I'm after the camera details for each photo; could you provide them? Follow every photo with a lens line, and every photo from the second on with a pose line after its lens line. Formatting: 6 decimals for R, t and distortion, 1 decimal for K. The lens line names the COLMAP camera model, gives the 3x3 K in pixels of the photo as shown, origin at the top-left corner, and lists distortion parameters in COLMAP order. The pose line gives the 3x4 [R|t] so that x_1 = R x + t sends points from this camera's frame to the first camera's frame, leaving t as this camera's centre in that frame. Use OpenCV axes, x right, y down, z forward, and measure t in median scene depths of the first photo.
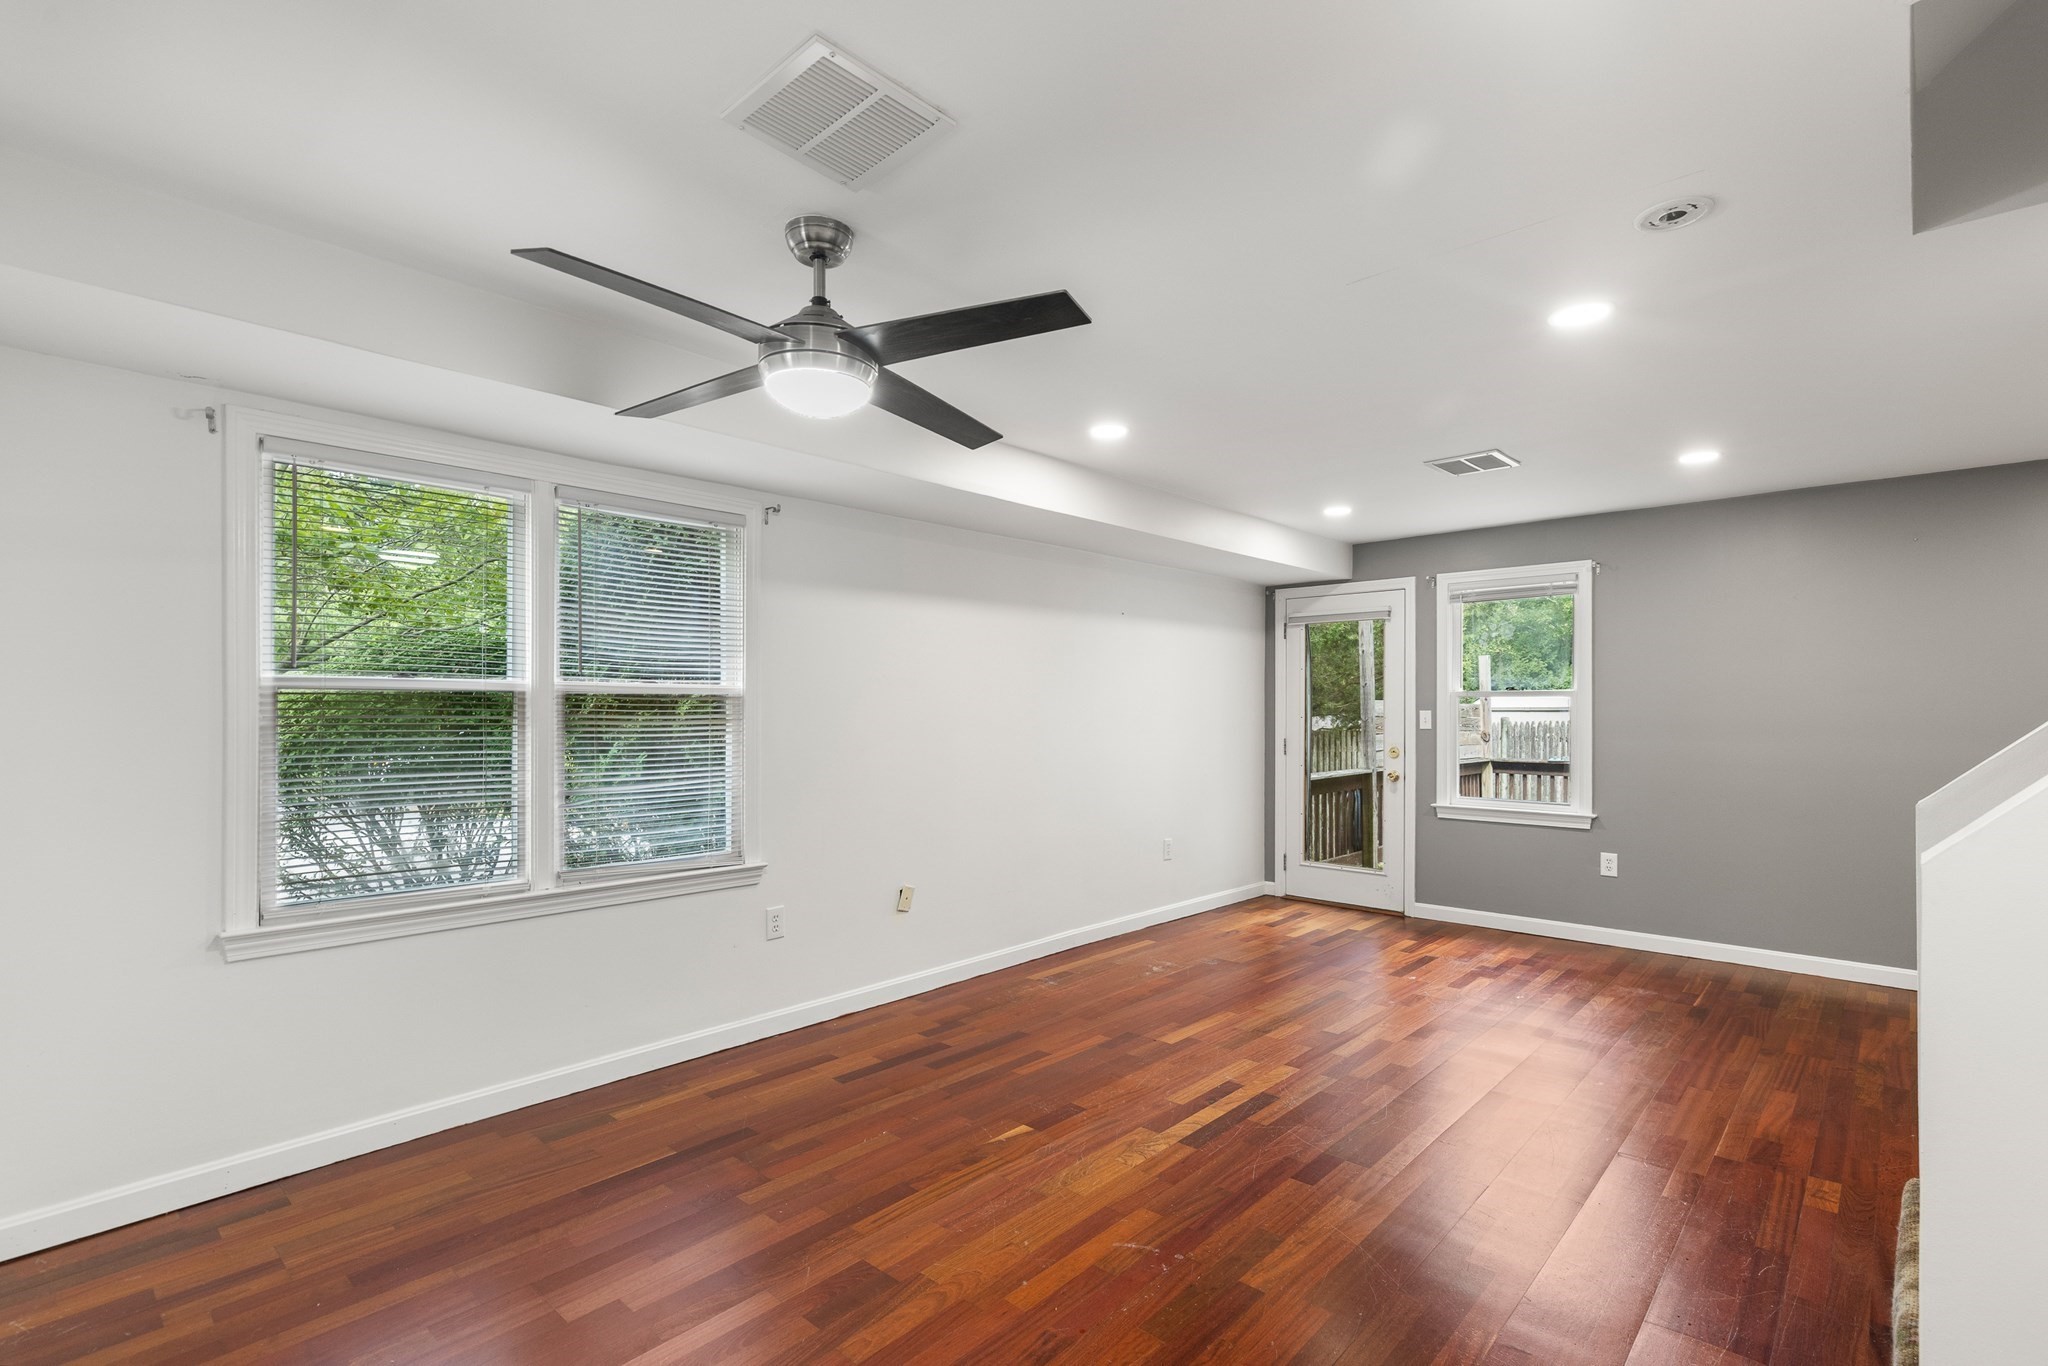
lens RADIAL K [[951.6, 0, 1040.4], [0, 951.6, 704.9], [0, 0, 1]] dist [0.011529, -0.000692]
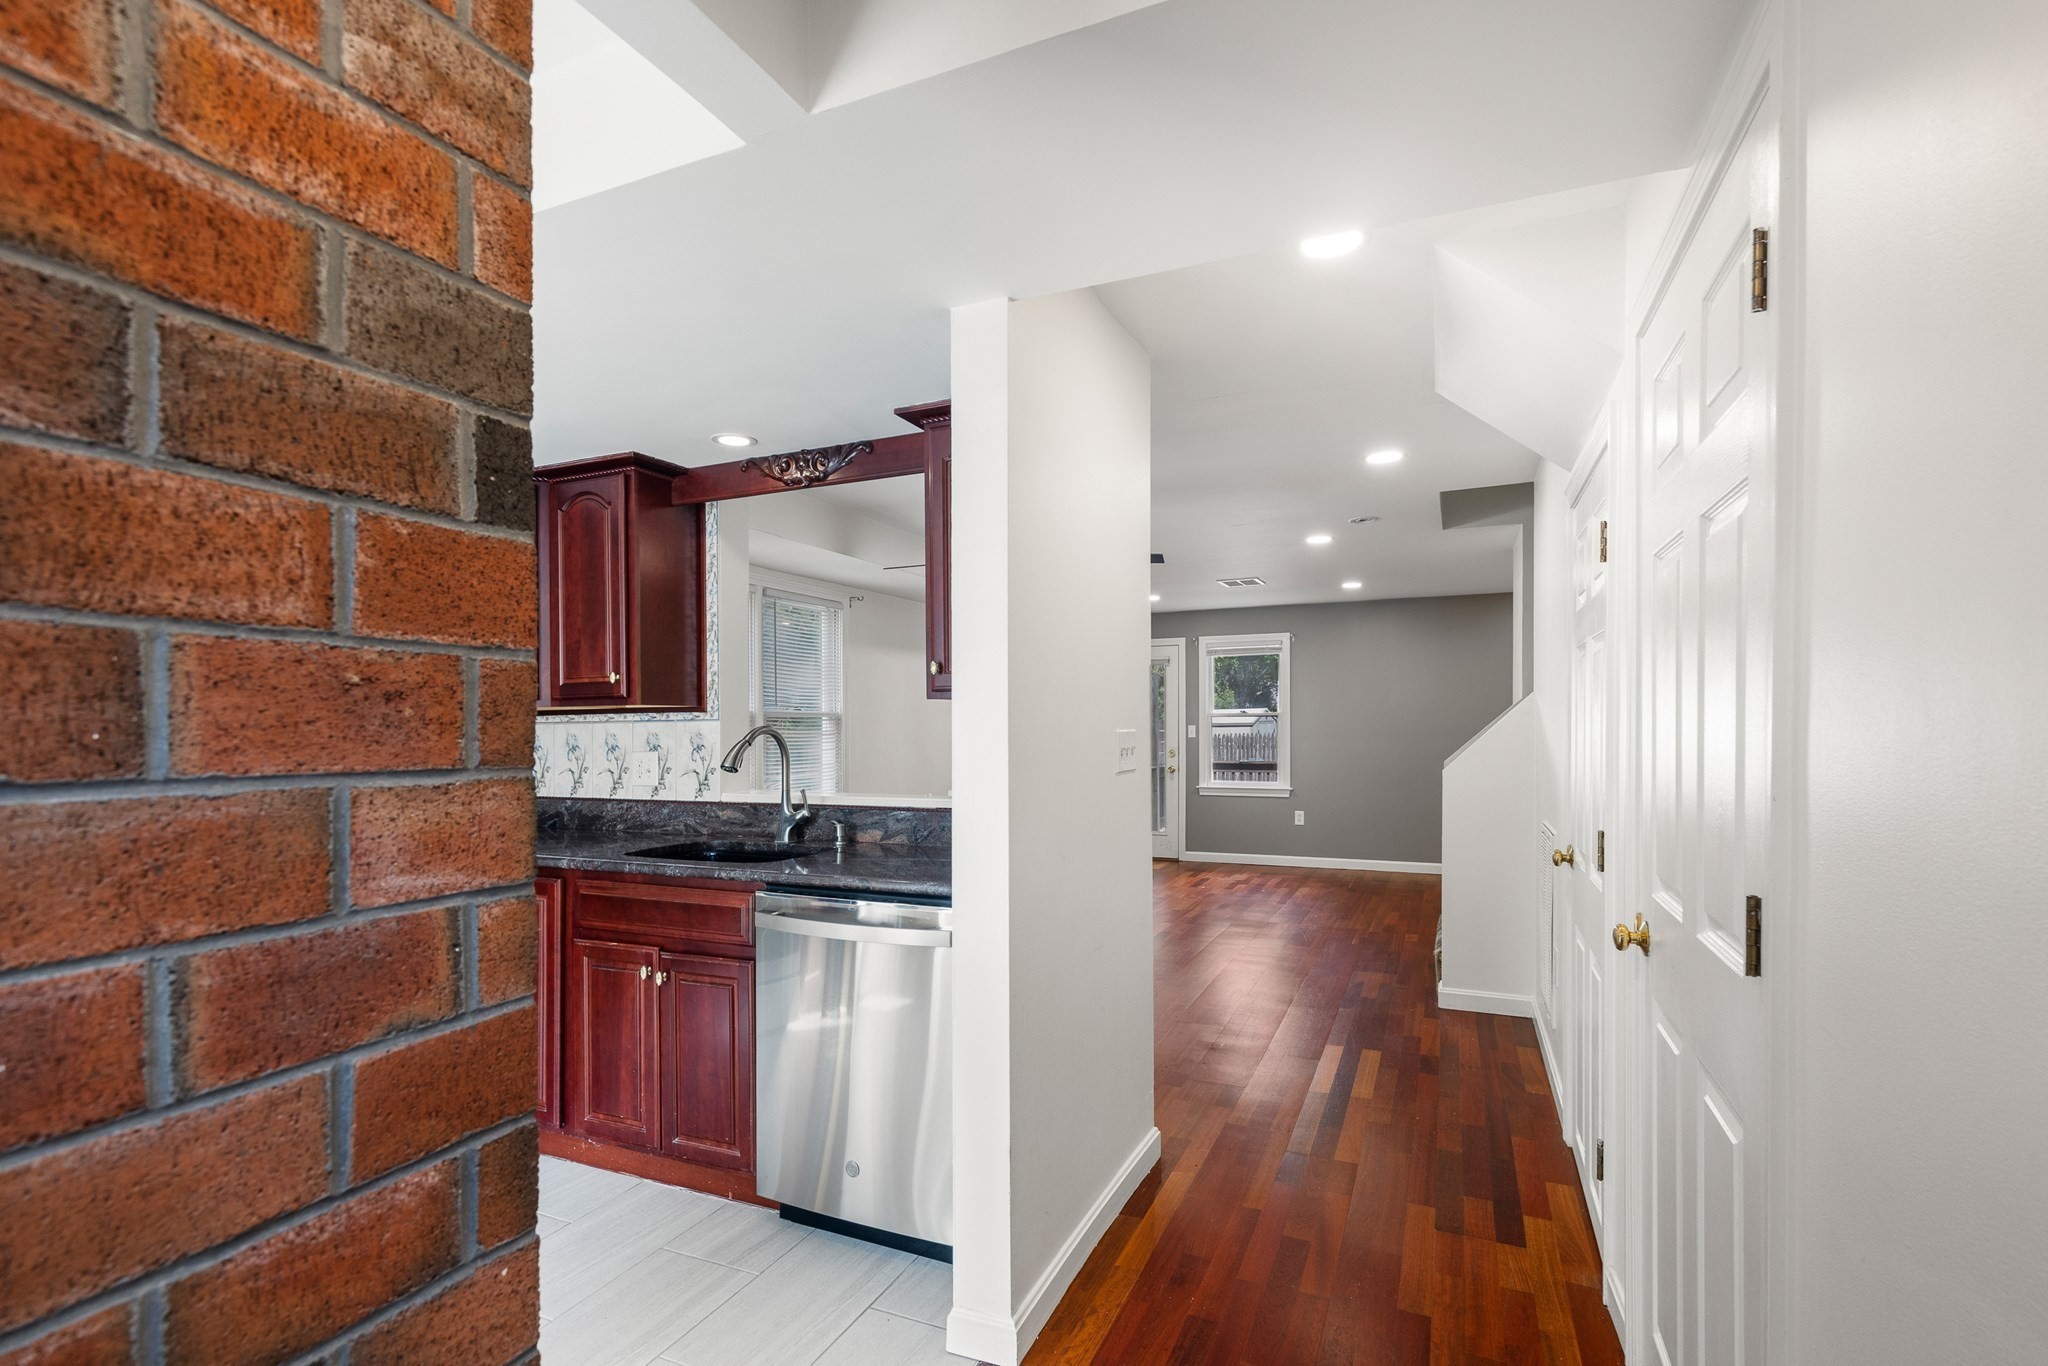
lens RADIAL K [[945.4, 0, 1036.0], [0, 945.4, 732.1], [0, 0, 1]] dist [0.011299, -0.000006]
pose [[0.947902, -0.007218, 0.318480, -0.376490], [0.003878, 0.999931, 0.011120, -0.001761], [-0.318538, -0.009305, 0.947865, -0.427117]]
